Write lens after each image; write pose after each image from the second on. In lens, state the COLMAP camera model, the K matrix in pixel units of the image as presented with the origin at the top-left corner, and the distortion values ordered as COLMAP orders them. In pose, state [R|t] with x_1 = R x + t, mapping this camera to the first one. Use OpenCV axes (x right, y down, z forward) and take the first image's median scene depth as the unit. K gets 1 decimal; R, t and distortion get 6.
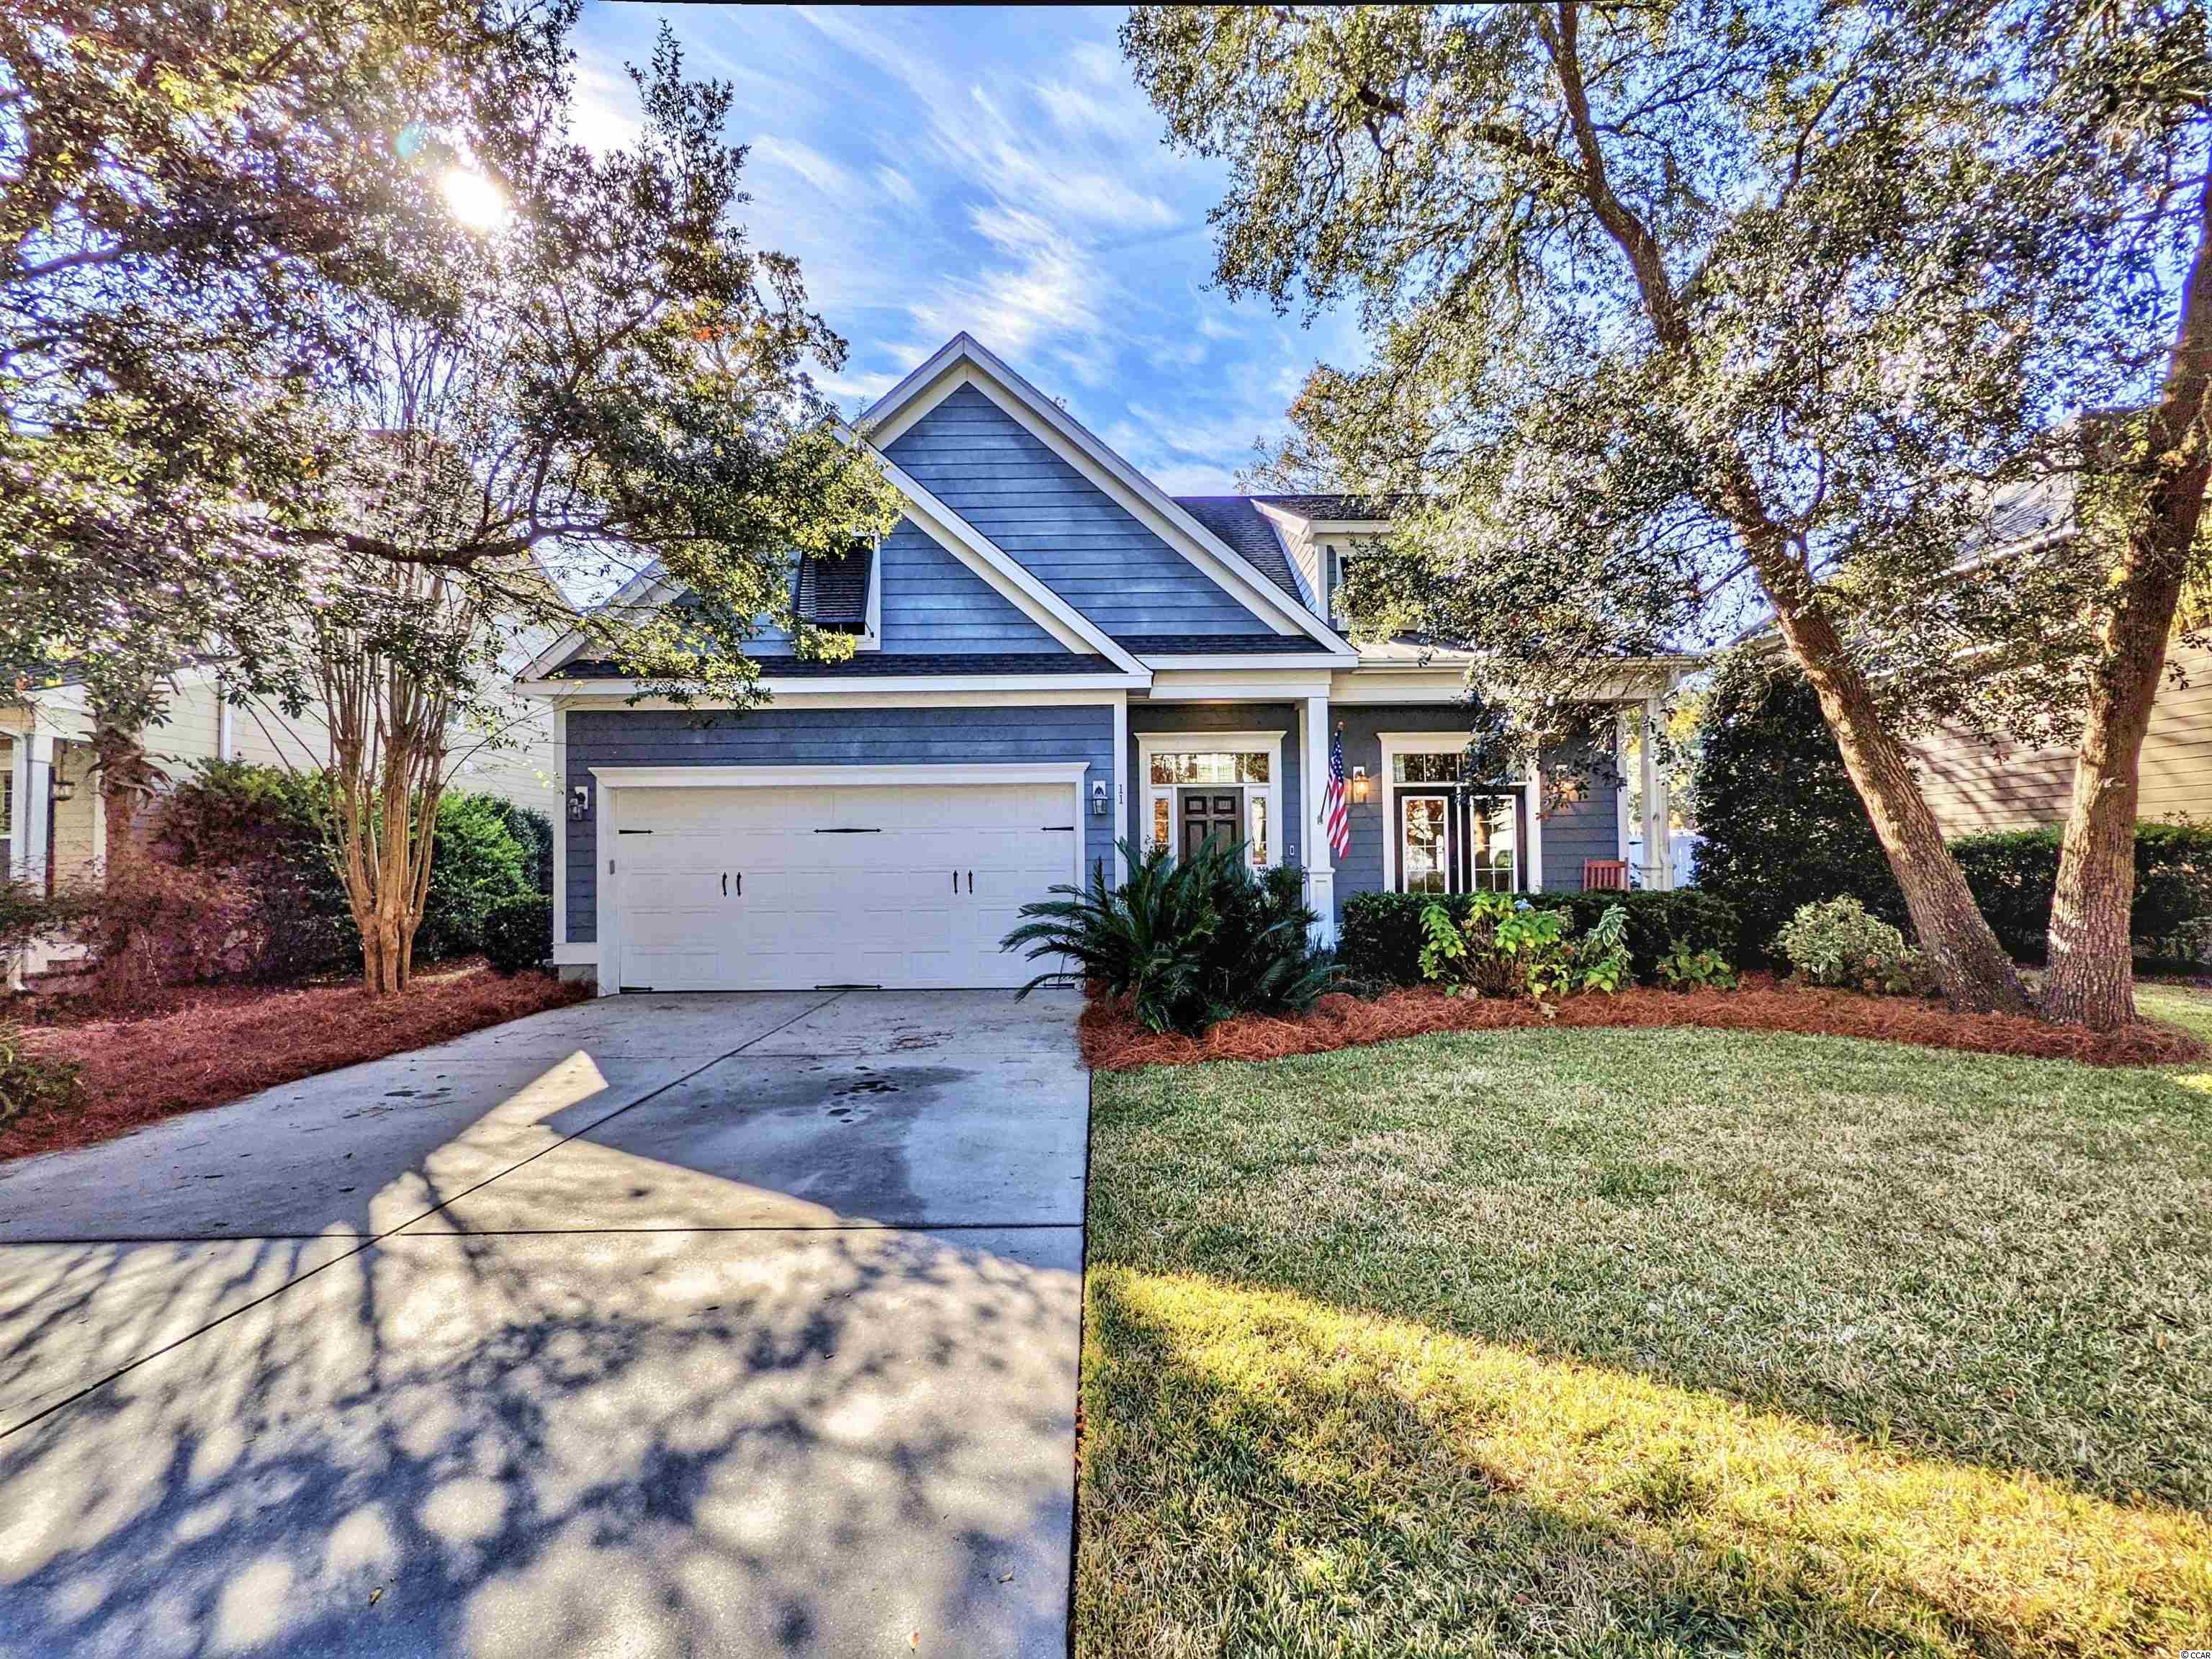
lens RADIAL K [[1049.6, 0, 1106.9], [0, 1049.6, 827.7], [0, 0, 1]] dist [0.003294, 0.000053]
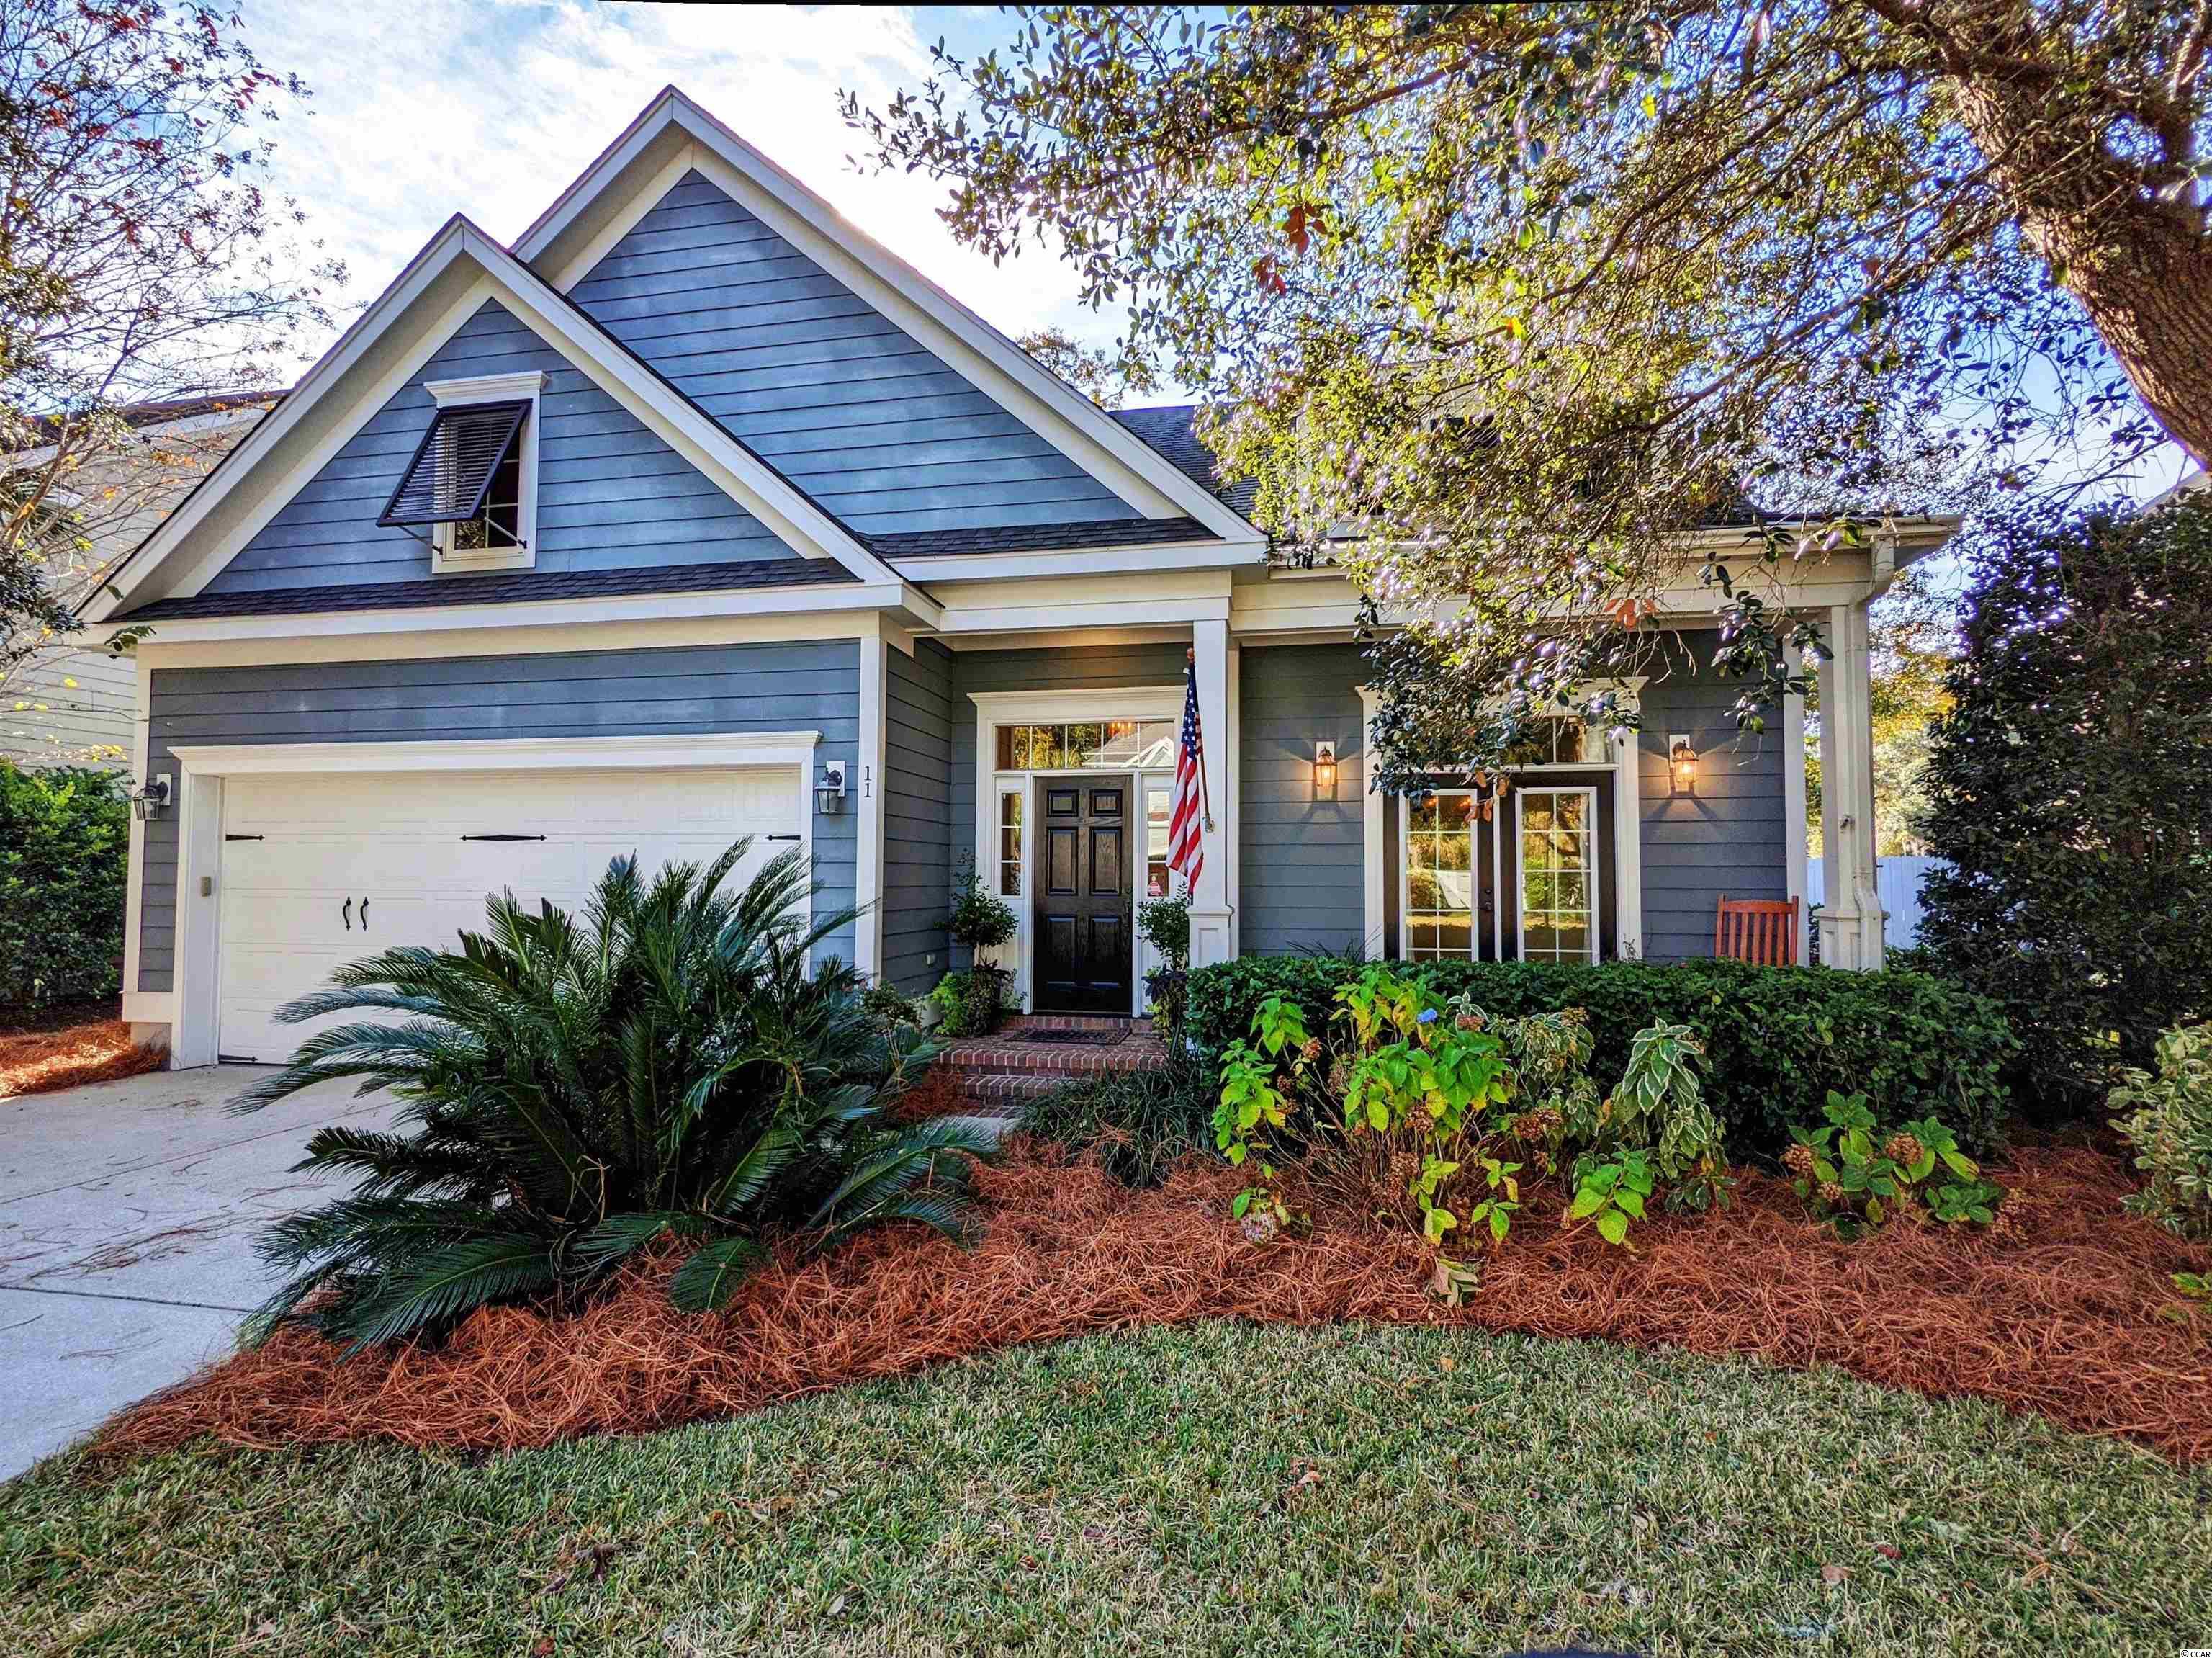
lens RADIAL K [[1049.7, 0, 1107.2], [0, 1049.7, 824.9], [0, 0, 1]] dist [0.003294, 0.000053]
pose [[0.980176, 0.004026, -0.198086, 0.272729], [-0.007024, 0.999871, -0.014433, 0.001461], [0.198003, 0.015538, 0.980078, 0.419712]]
